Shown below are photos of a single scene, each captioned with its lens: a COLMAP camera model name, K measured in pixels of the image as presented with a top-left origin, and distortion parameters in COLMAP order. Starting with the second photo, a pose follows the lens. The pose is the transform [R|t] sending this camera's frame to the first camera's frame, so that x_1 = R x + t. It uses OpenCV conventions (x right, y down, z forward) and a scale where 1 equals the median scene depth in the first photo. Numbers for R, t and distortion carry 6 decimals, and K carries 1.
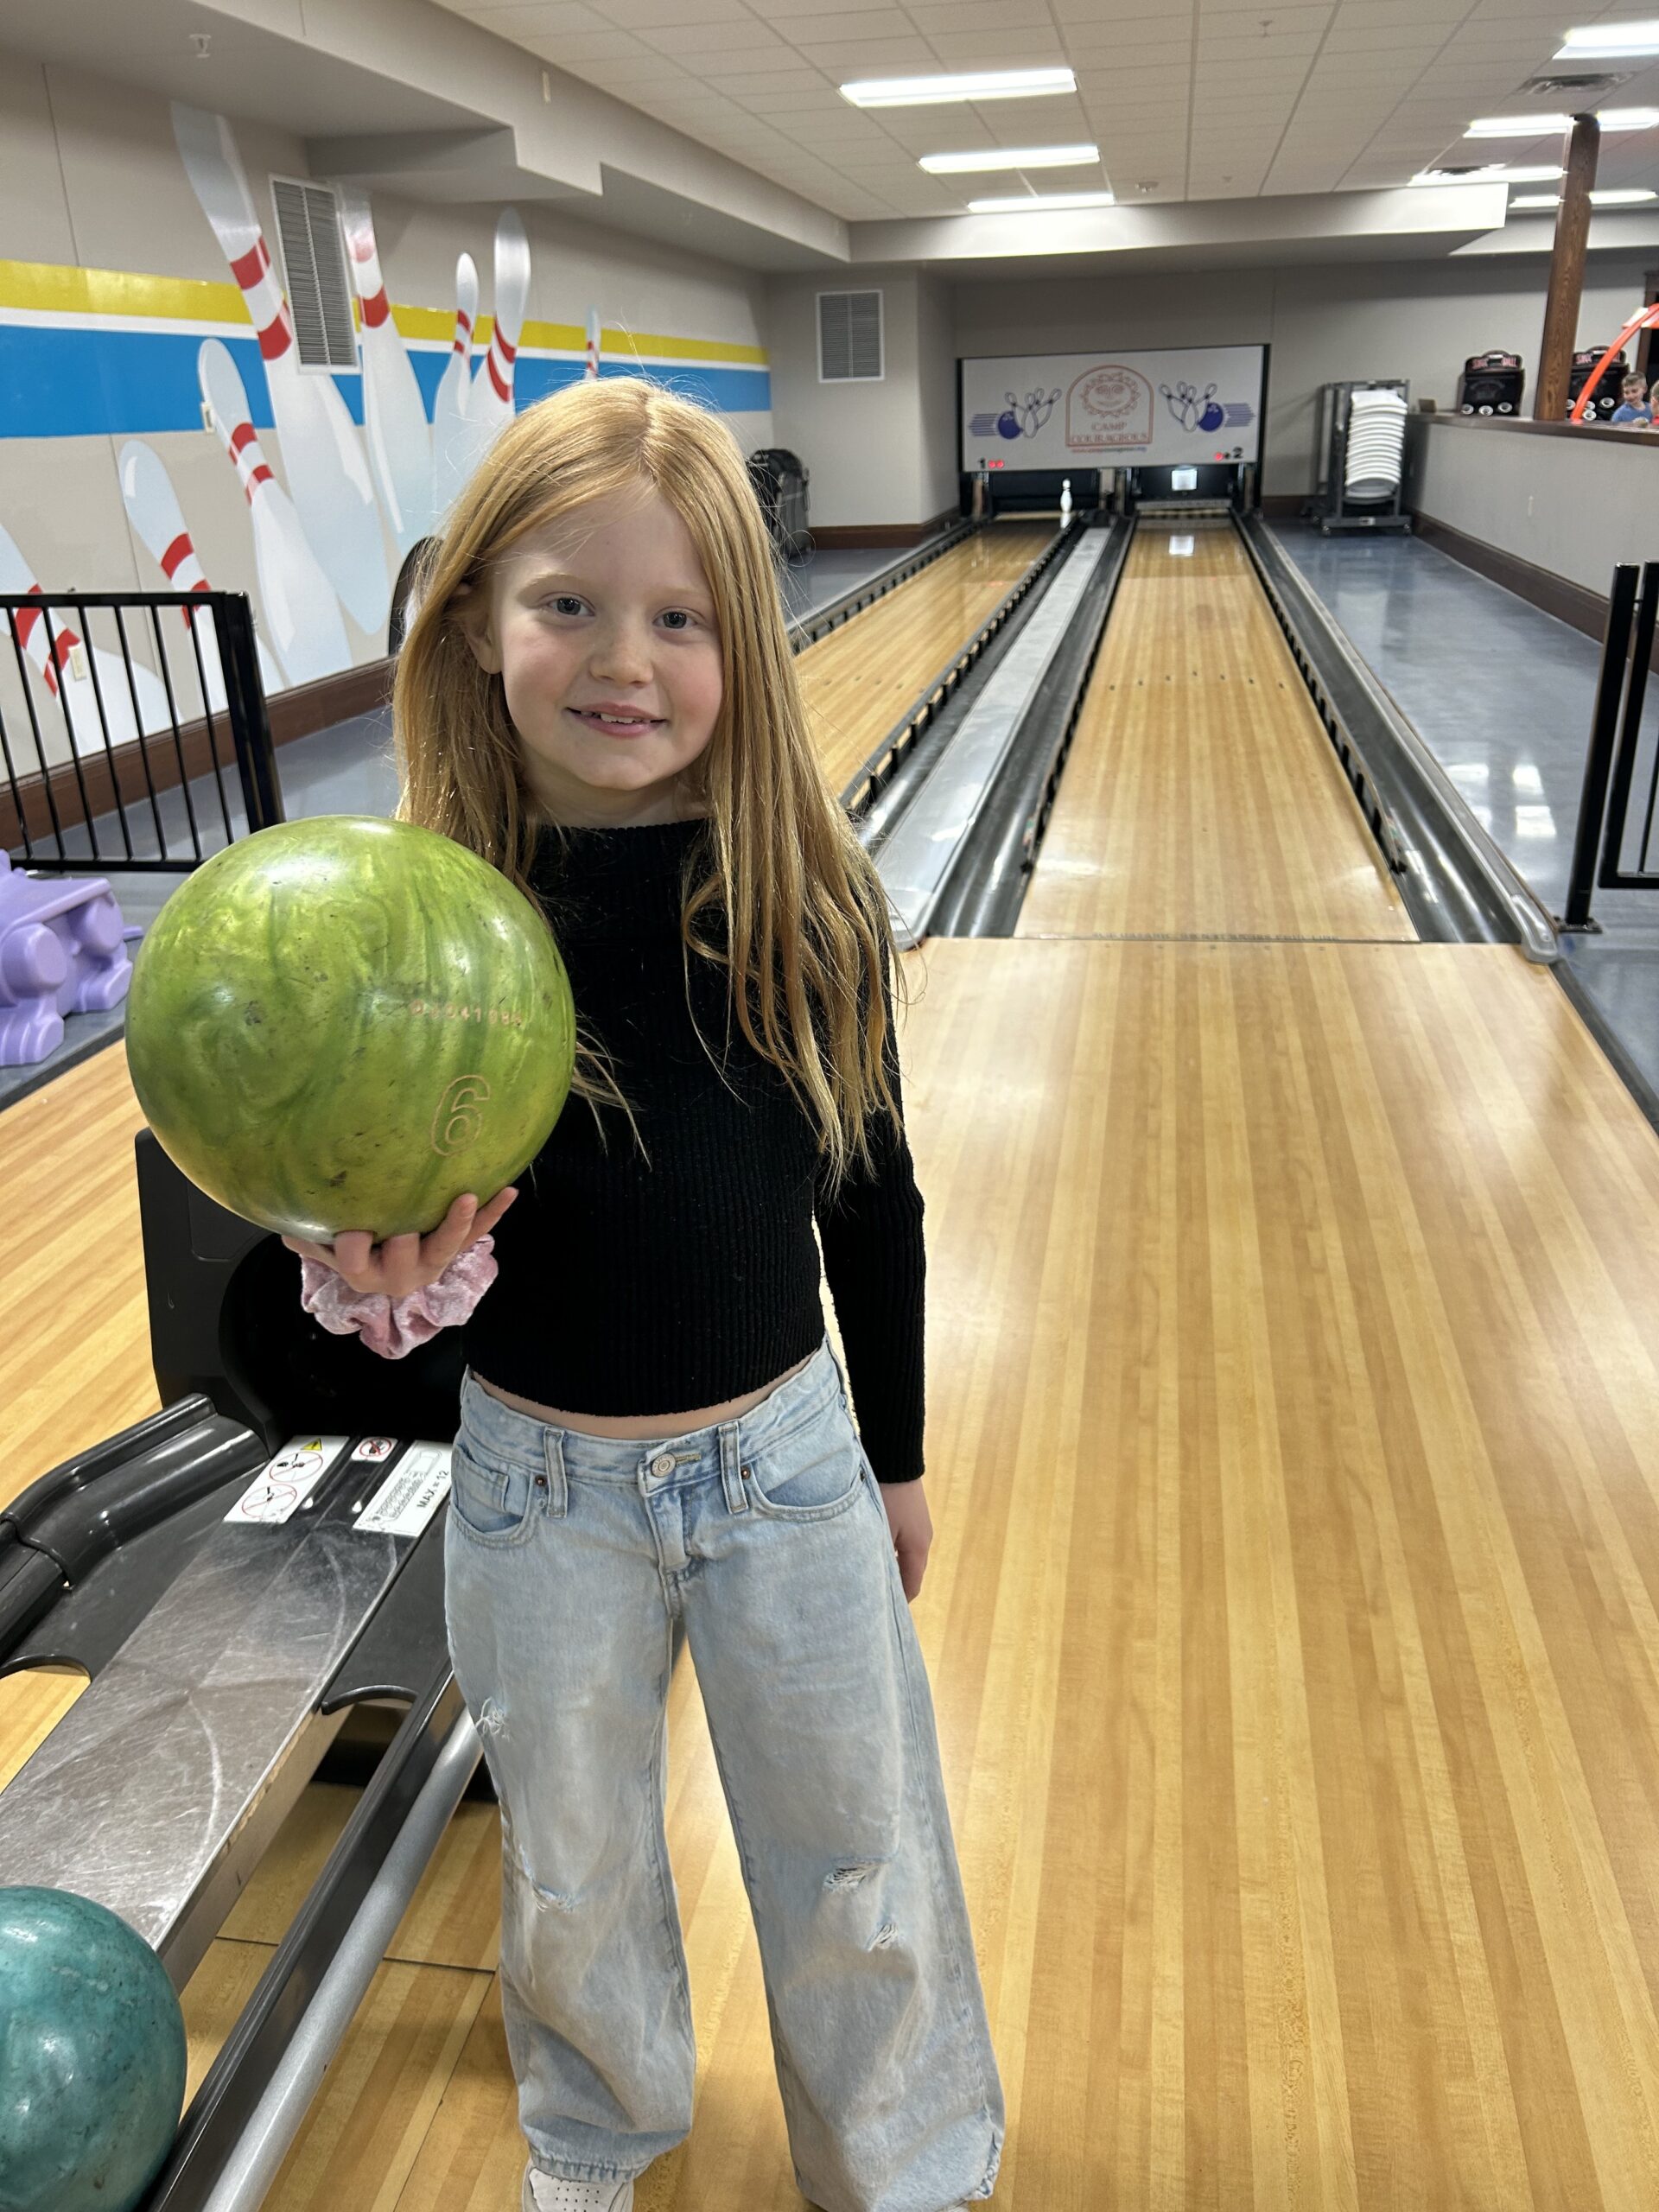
lens RADIAL K [[1664.2, 0, 823.7], [0, 1664.2, 1142.7], [0, 0, 1]] dist [-0.041449, -0.003750]
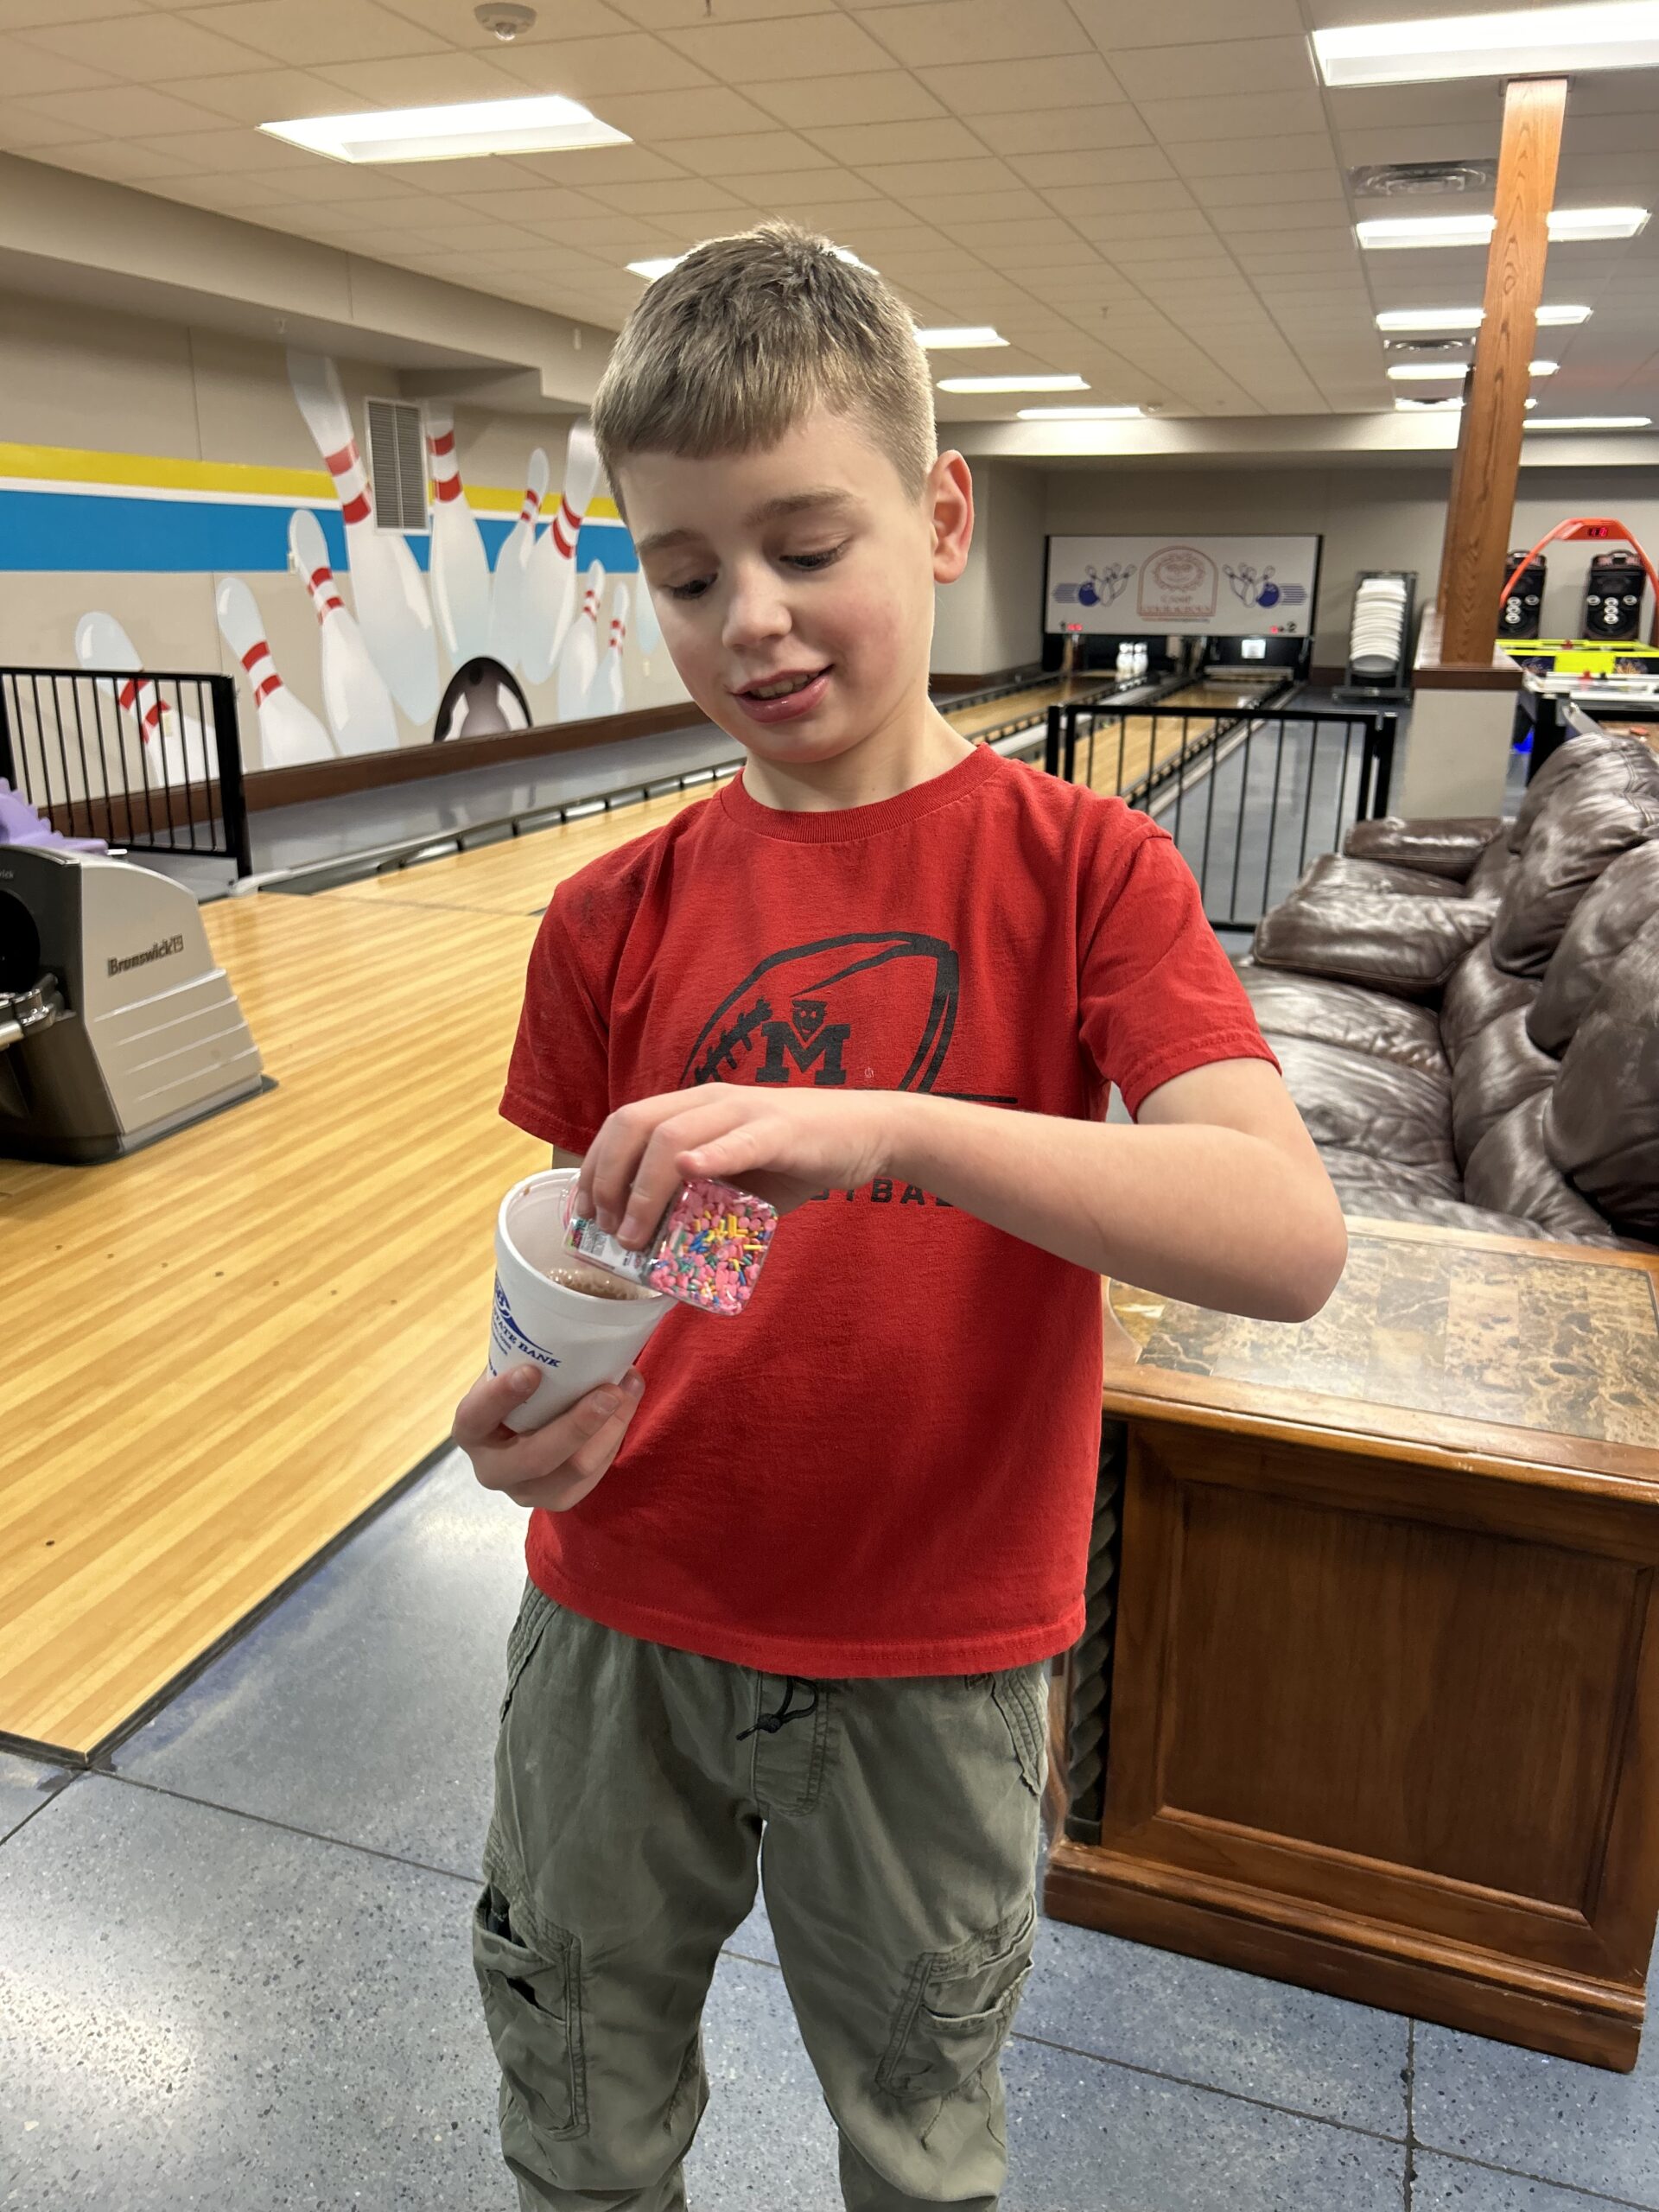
lens RADIAL K [[1663.3, 0, 829.5], [0, 1663.3, 1106.0], [0, 0, 1]] dist [0.002678, -0.111759]
pose [[0.989217, 0.086087, -0.118487, 0.159264], [-0.097673, 0.990604, -0.095724, 0.062517], [0.109133, 0.106265, 0.988331, -0.170774]]
